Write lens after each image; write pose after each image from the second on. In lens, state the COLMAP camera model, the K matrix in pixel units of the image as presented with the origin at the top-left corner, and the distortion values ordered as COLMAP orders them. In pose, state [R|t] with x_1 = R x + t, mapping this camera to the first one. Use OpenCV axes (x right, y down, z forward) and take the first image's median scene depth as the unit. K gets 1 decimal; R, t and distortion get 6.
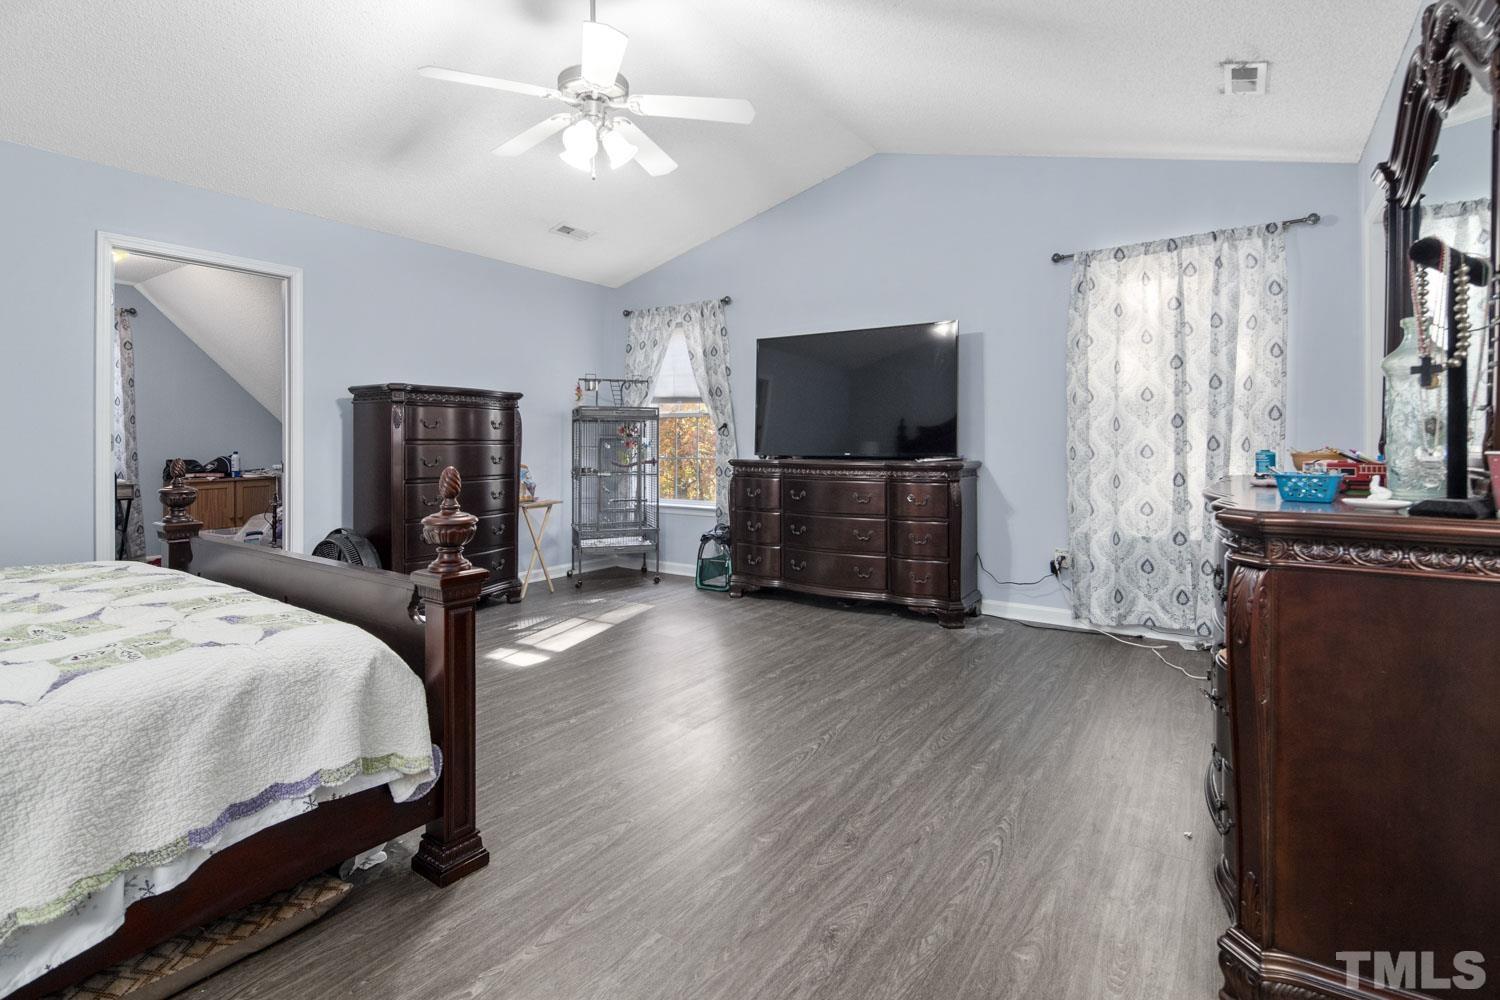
lens RADIAL K [[734.8, 0, 748.1], [0, 734.8, 443.7], [0, 0, 1]] dist [-0.006124, -0.001532]
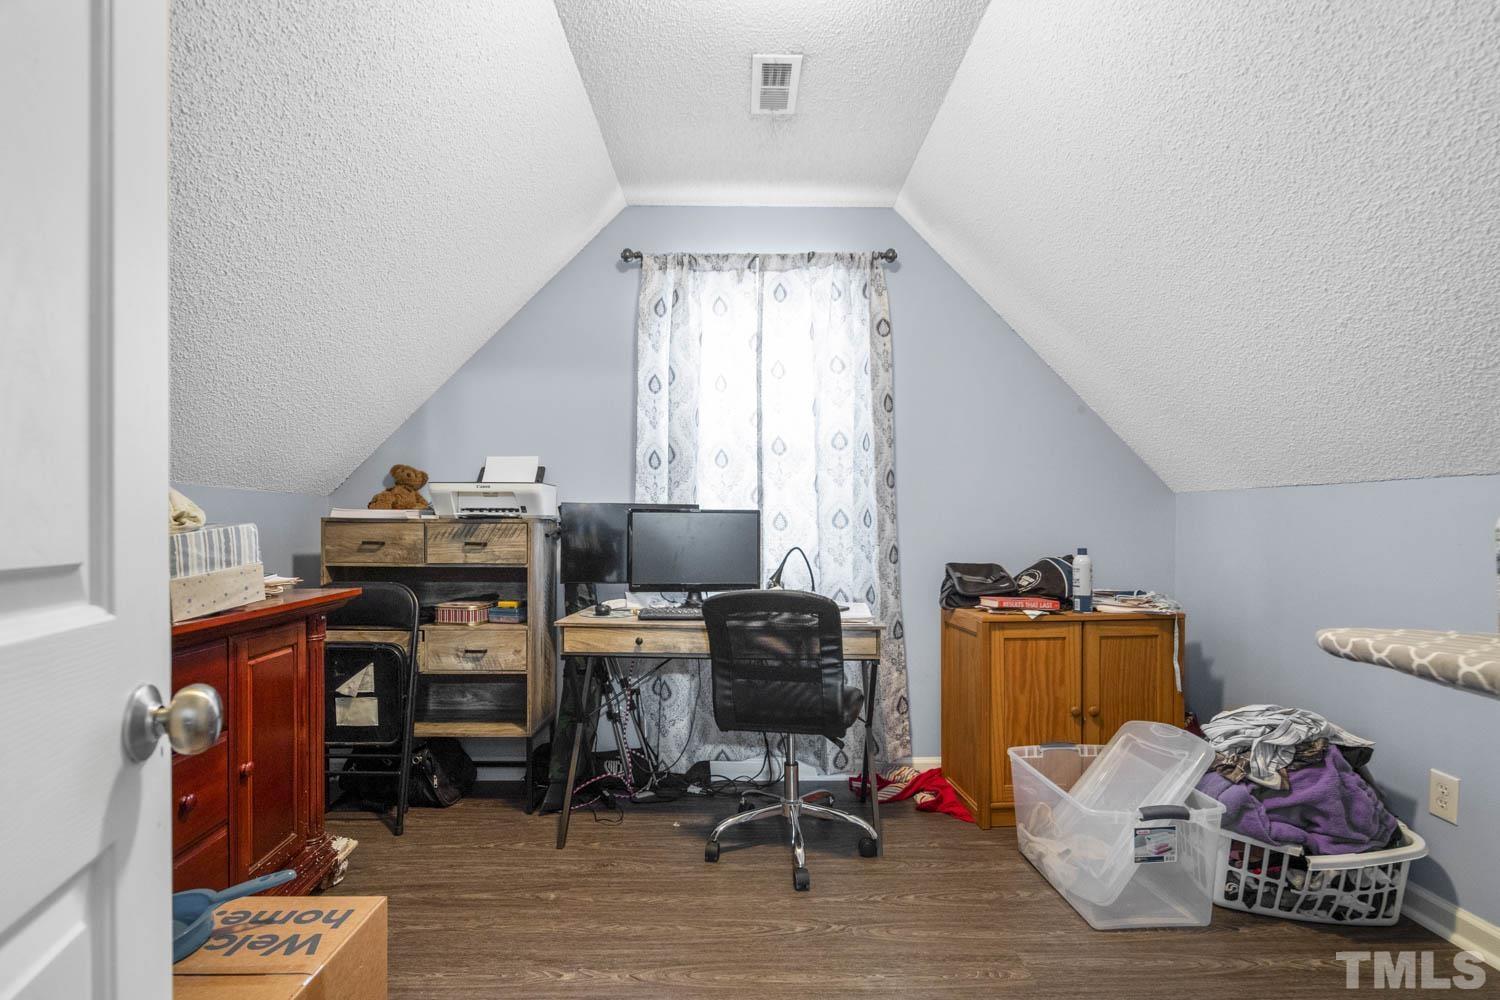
lens RADIAL K [[734.8, 0, 748.2], [0, 734.8, 510.7], [0, 0, 1]] dist [-0.006124, -0.001532]
pose [[0.580557, -0.005549, -0.814200, -0.504364], [-0.006854, 0.999908, -0.011702, -0.005268], [0.814190, 0.012375, 0.580466, 0.646390]]
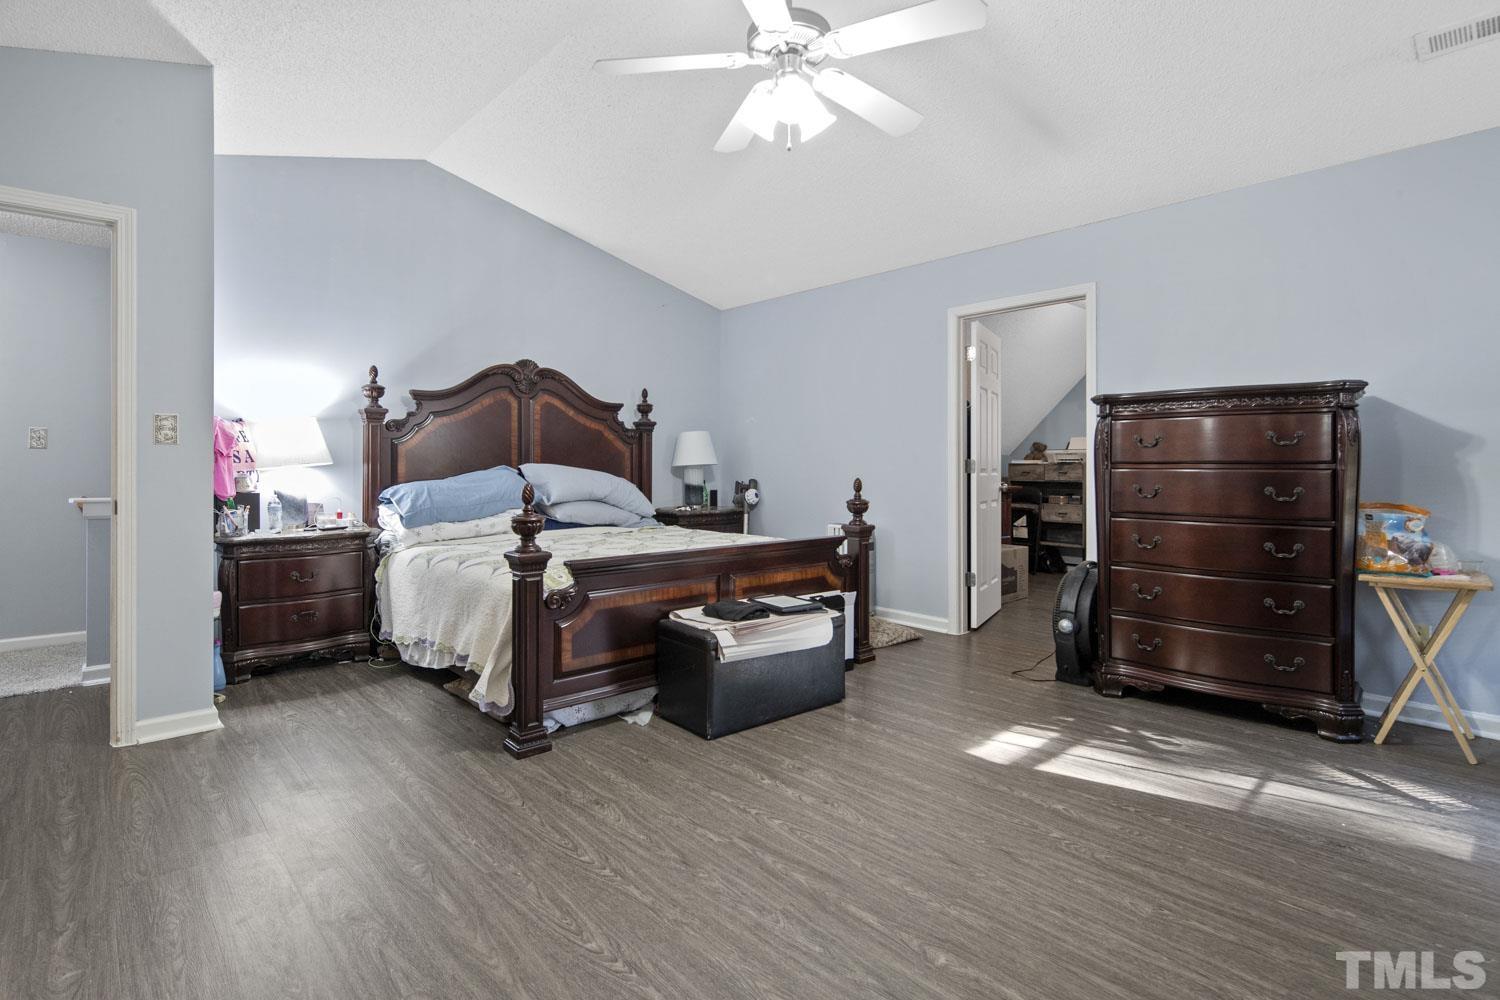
lens RADIAL K [[734.8, 0, 749.2], [0, 734.8, 465.4], [0, 0, 1]] dist [-0.006124, -0.001532]
pose [[-0.231763, 0.001332, -0.972771, 0.293674], [-0.002819, 0.999994, 0.002041, -0.002172], [0.972768, 0.003216, -0.231757, 0.555356]]
